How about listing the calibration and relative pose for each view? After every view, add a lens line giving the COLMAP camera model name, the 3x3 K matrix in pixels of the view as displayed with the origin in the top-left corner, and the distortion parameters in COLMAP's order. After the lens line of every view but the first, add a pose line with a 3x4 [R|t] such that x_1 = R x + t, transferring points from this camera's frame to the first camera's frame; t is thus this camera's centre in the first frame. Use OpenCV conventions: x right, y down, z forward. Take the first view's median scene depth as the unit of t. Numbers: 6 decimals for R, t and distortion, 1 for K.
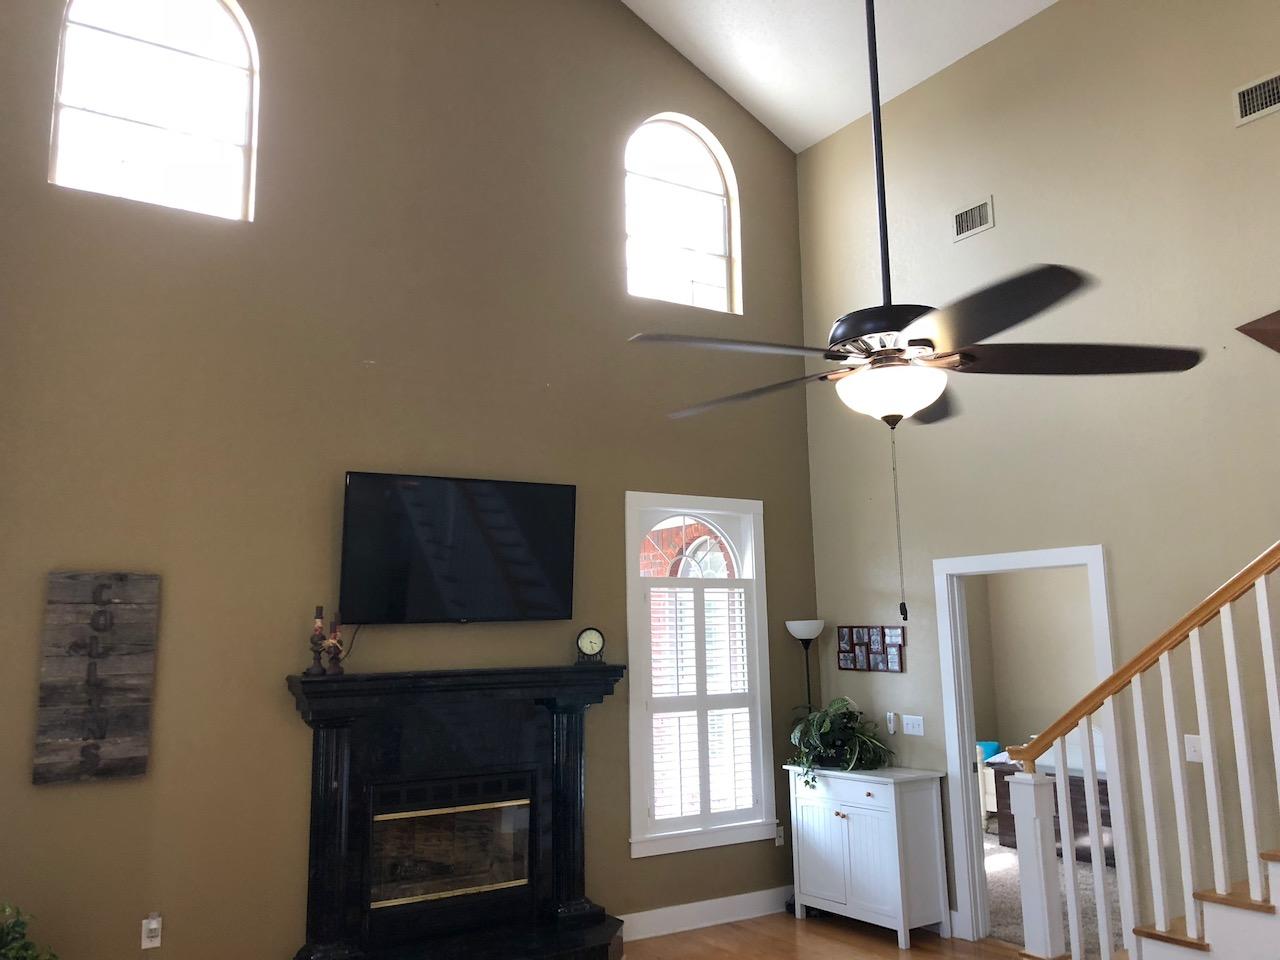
lens RADIAL K [[1053.5, 0, 640.0], [0, 1053.5, 480.0], [0, 0, 1]] dist [0.028342, -0.001595]
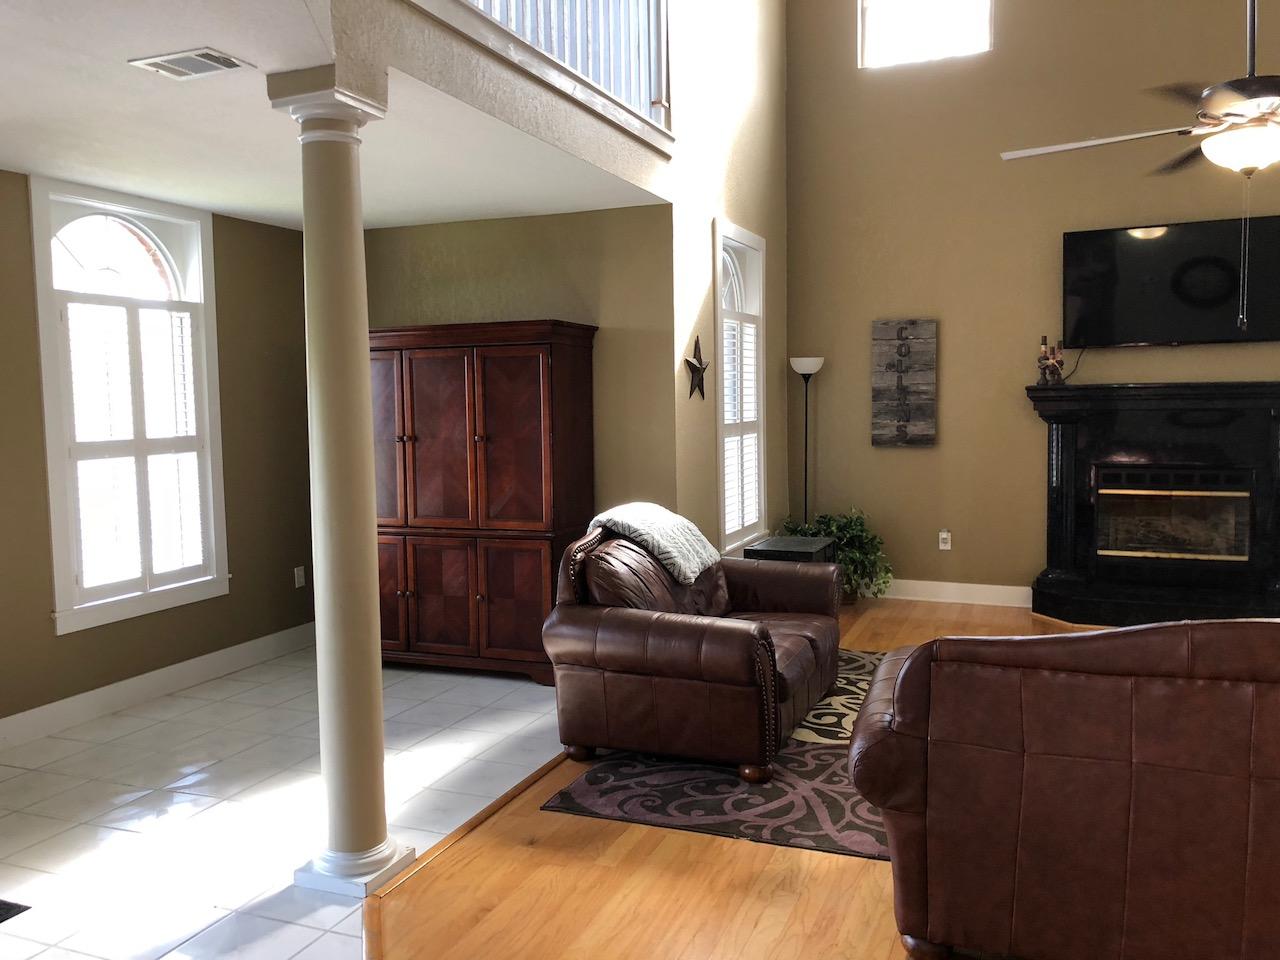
lens RADIAL K [[1053.5, 0, 640.0], [0, 1053.5, 480.0], [0, 0, 1]] dist [0.028342, -0.001595]
pose [[0.577909, 0.074758, -0.812670, 0.569864], [0.127777, 0.975226, 0.180577, -0.014804], [0.806036, -0.208198, 0.554039, -0.244828]]
